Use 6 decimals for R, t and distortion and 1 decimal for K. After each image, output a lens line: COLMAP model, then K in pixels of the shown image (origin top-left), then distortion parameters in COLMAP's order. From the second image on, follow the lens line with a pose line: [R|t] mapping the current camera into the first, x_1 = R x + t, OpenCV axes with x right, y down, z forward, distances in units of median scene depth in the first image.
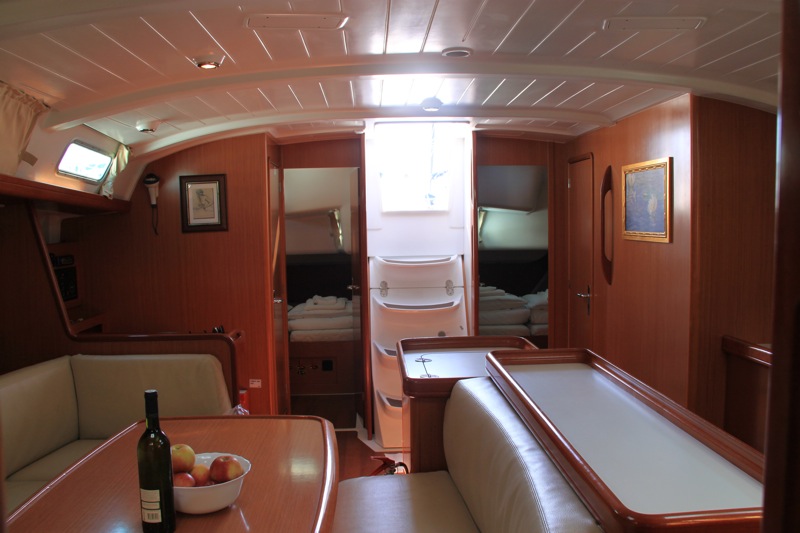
lens RADIAL K [[673.2, 0, 399.4], [0, 673.2, 268.3], [0, 0, 1]] dist [-0.178395, 0.135828]
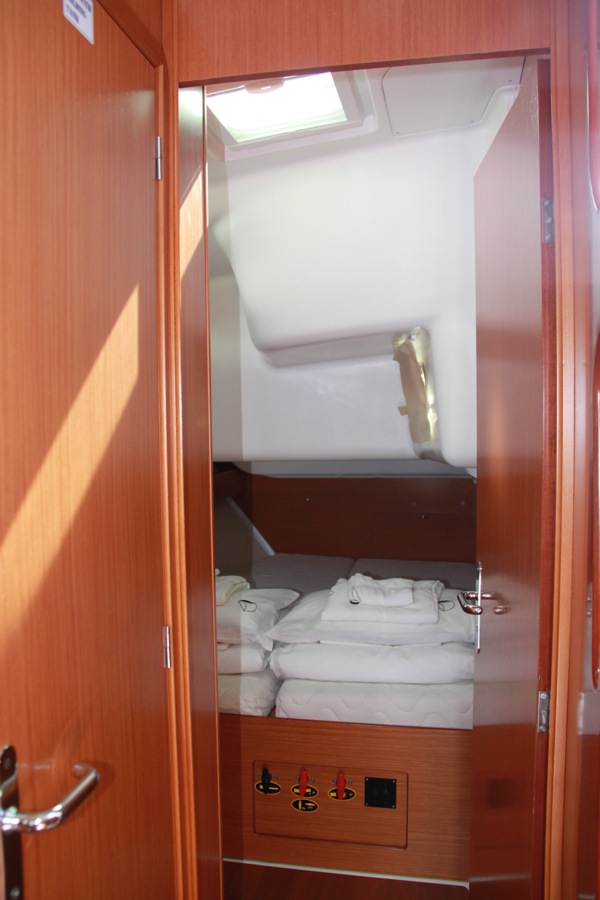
lens RADIAL K [[763.7, 0, 299.5], [0, 763.7, 454.9], [0, 0, 1]] dist [-0.155881, 0.109367]
pose [[0.970179, 0.016139, -0.241853, -0.058033], [-0.018877, 0.999781, -0.009006, -0.021315], [0.241655, 0.013303, 0.970271, 0.608932]]
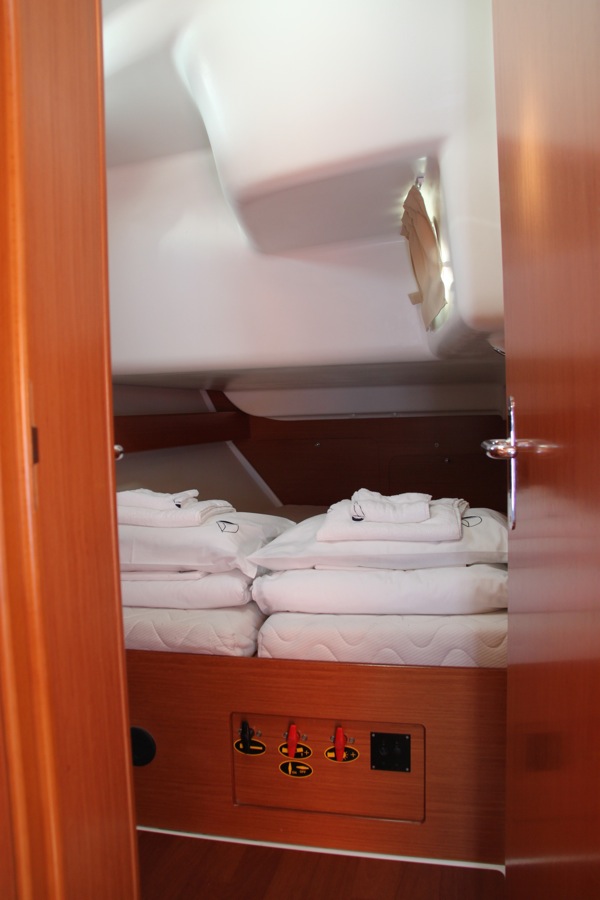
lens RADIAL K [[757.3, 0, 302.8], [0, 757.3, 447.4], [0, 0, 1]] dist [-0.178395, 0.135828]
pose [[0.960964, -0.000419, -0.276675, -0.058678], [-0.004973, 0.999811, -0.018786, 0.028845], [0.276630, 0.019429, 0.960780, 0.689957]]
